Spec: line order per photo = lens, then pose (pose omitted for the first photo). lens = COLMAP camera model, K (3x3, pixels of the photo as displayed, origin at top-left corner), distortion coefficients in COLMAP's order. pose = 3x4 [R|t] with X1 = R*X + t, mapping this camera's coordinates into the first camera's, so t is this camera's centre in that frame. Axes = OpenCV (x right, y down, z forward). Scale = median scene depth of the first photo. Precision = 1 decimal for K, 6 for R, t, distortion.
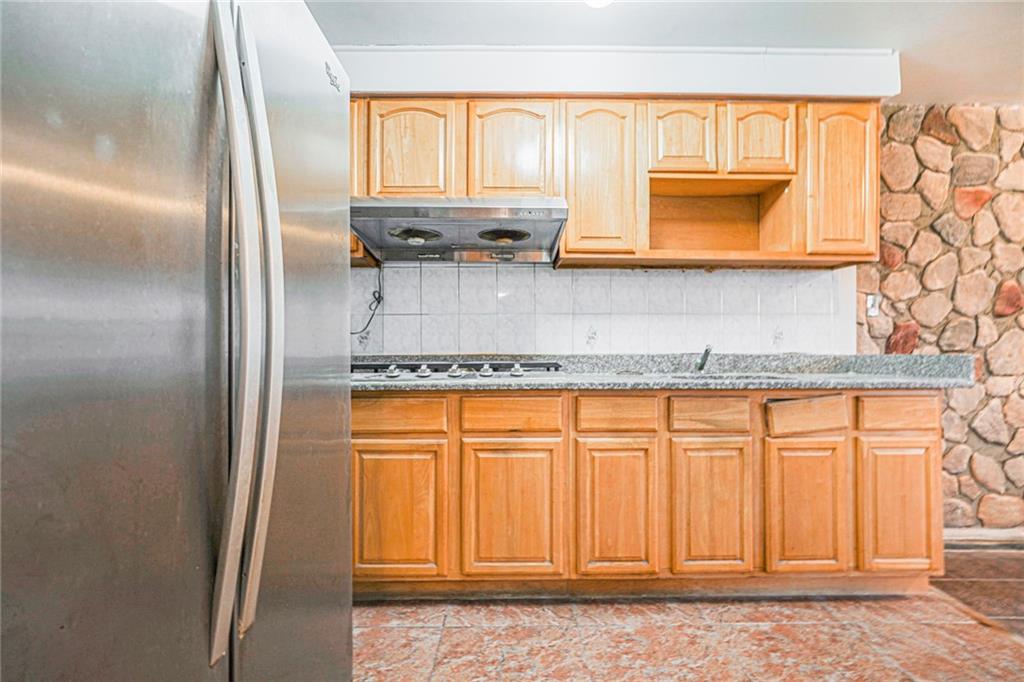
lens RADIAL K [[464.7, 0, 510.5], [0, 464.7, 343.7], [0, 0, 1]] dist [-0.016553, 0.007729]
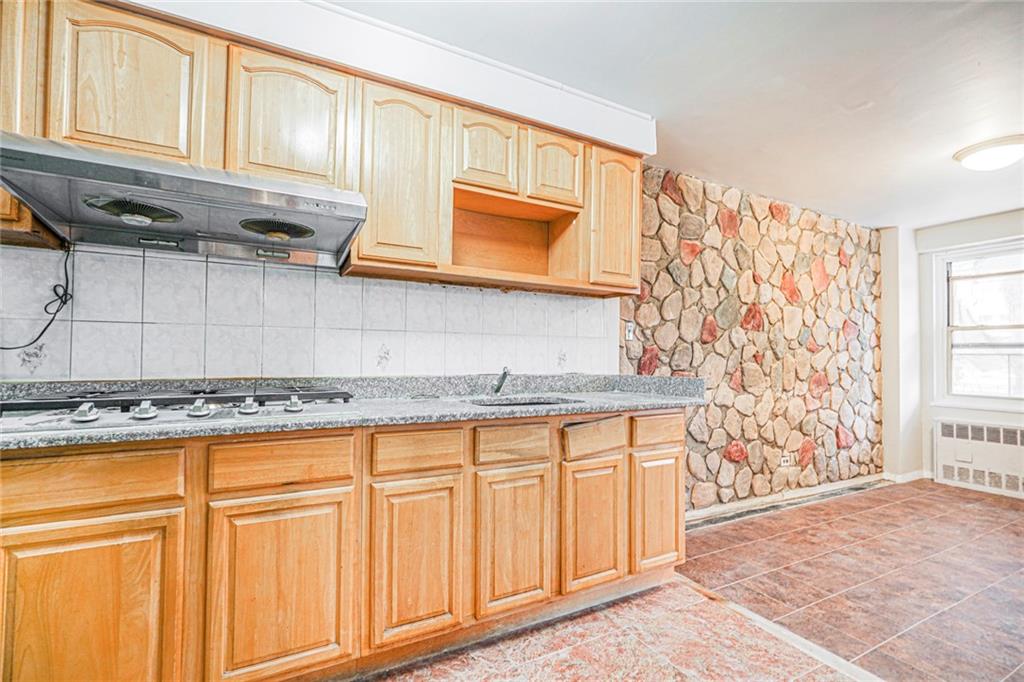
lens RADIAL K [[464.7, 0, 512.3], [0, 464.7, 344.8], [0, 0, 1]] dist [-0.016553, 0.007729]
pose [[0.883653, 0.021056, 0.467669, -0.024936], [-0.016209, 0.999765, -0.014386, -0.032806], [-0.467862, 0.005132, 0.883787, 0.127631]]
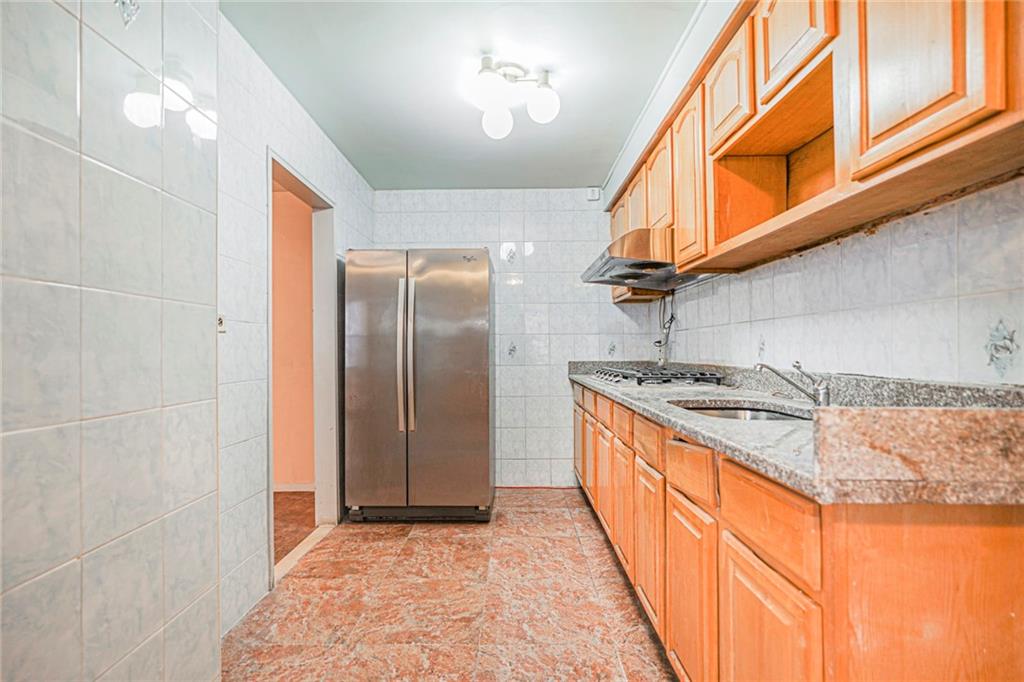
lens RADIAL K [[464.7, 0, 513.7], [0, 464.7, 343.8], [0, 0, 1]] dist [-0.016553, 0.007729]
pose [[-0.015906, -0.012362, -0.999797, 1.157410], [0.022306, 0.999670, -0.012715, -0.024722], [0.999625, -0.022503, -0.015625, 0.654272]]
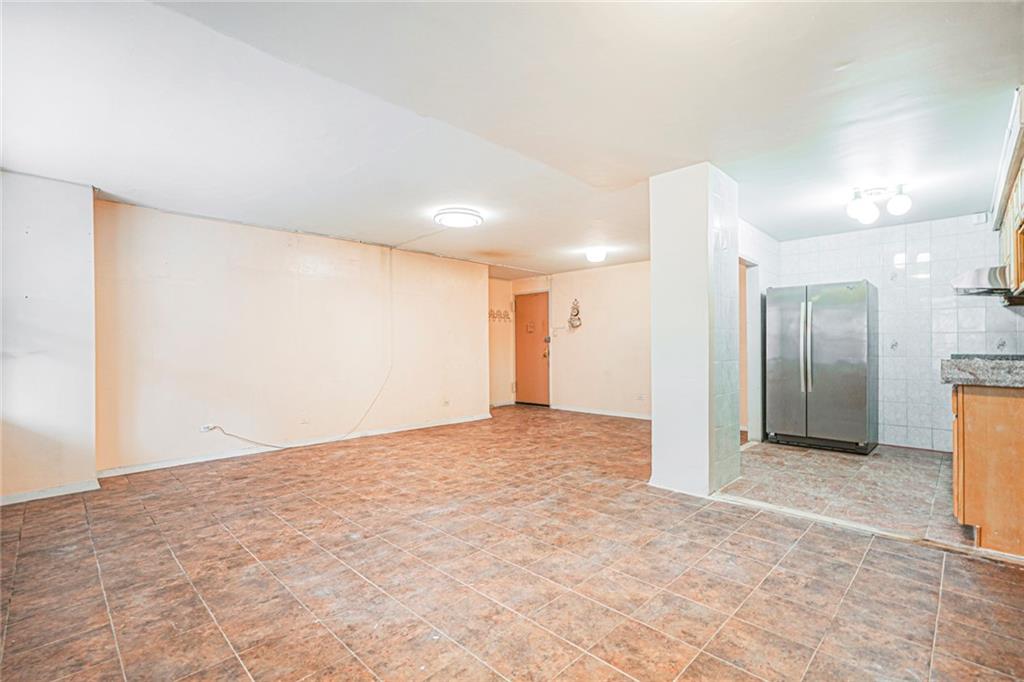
lens RADIAL K [[464.7, 0, 505.9], [0, 464.7, 341.7], [0, 0, 1]] dist [-0.016553, 0.007729]
pose [[-0.711491, -0.005131, -0.702677, 2.458160], [0.011796, 0.999745, -0.019243, -0.018041], [0.702596, -0.021980, -0.711249, 0.900854]]
